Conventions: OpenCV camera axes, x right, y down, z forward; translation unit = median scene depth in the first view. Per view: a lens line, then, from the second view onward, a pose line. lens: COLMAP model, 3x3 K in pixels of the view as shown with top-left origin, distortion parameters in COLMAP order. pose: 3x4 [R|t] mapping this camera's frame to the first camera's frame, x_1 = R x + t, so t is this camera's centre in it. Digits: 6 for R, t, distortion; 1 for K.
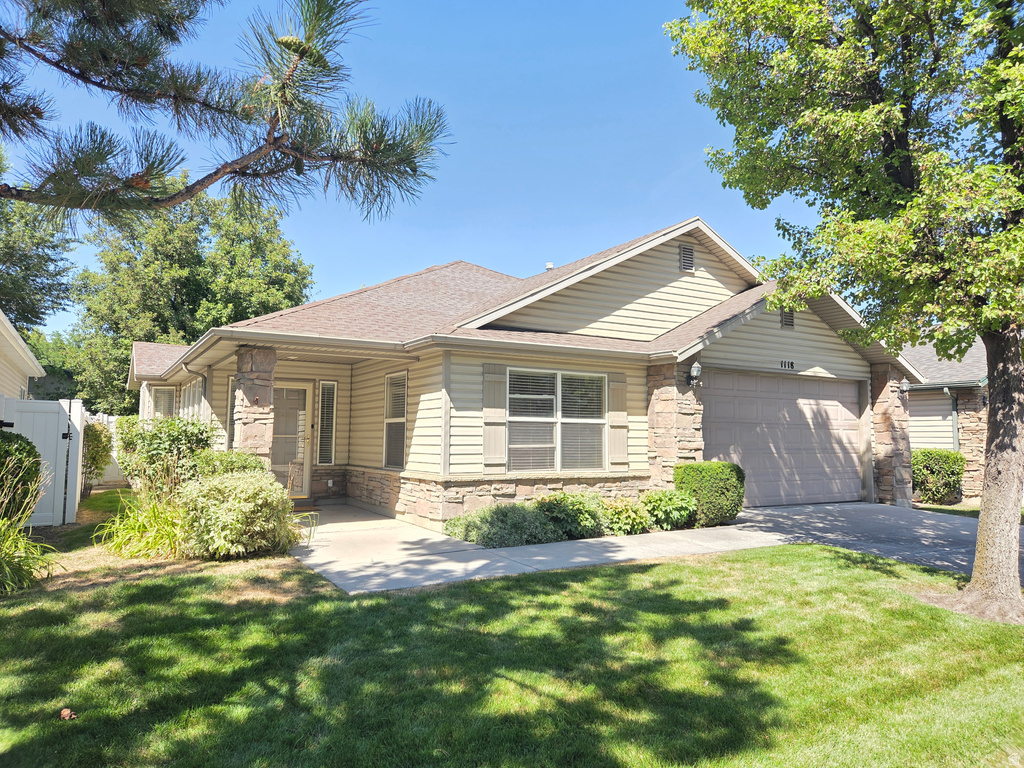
lens RADIAL K [[685.7, 0, 511.1], [0, 685.7, 385.6], [0, 0, 1]] dist [0.044937, -0.024309]
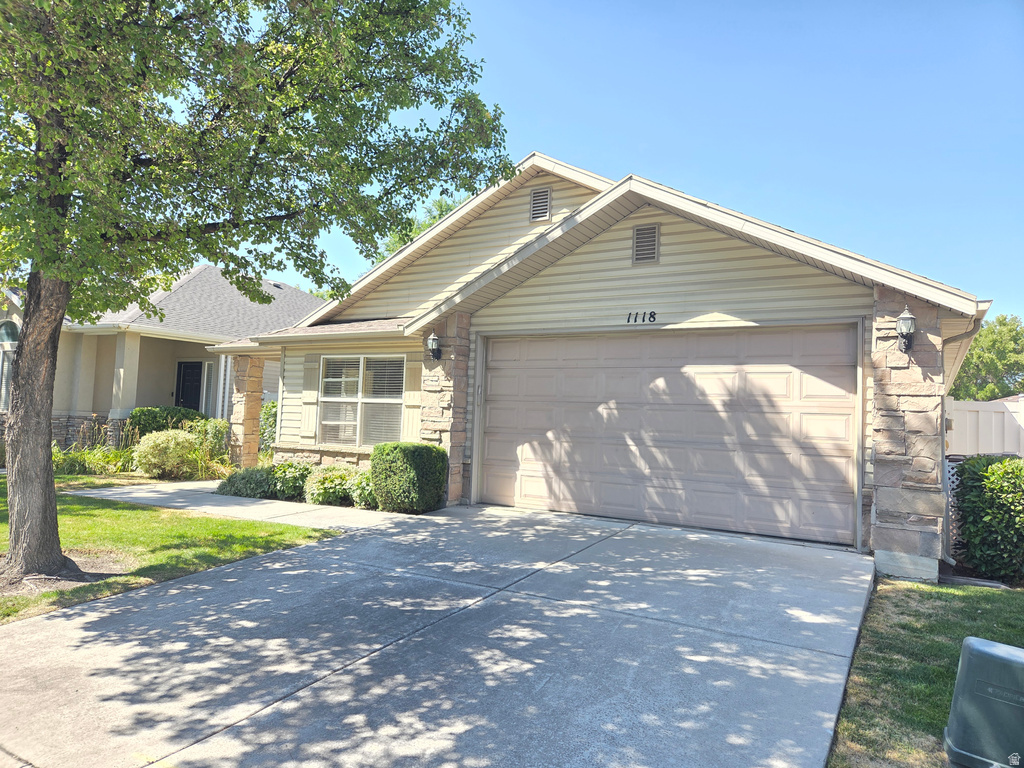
lens RADIAL K [[685.7, 0, 511.4], [0, 685.7, 382.8], [0, 0, 1]] dist [0.044937, -0.024309]
pose [[0.479882, -0.040374, -0.876403, 1.103201], [0.031849, 0.999084, -0.028586, 0.059610], [0.876755, -0.014194, 0.480728, 0.661016]]
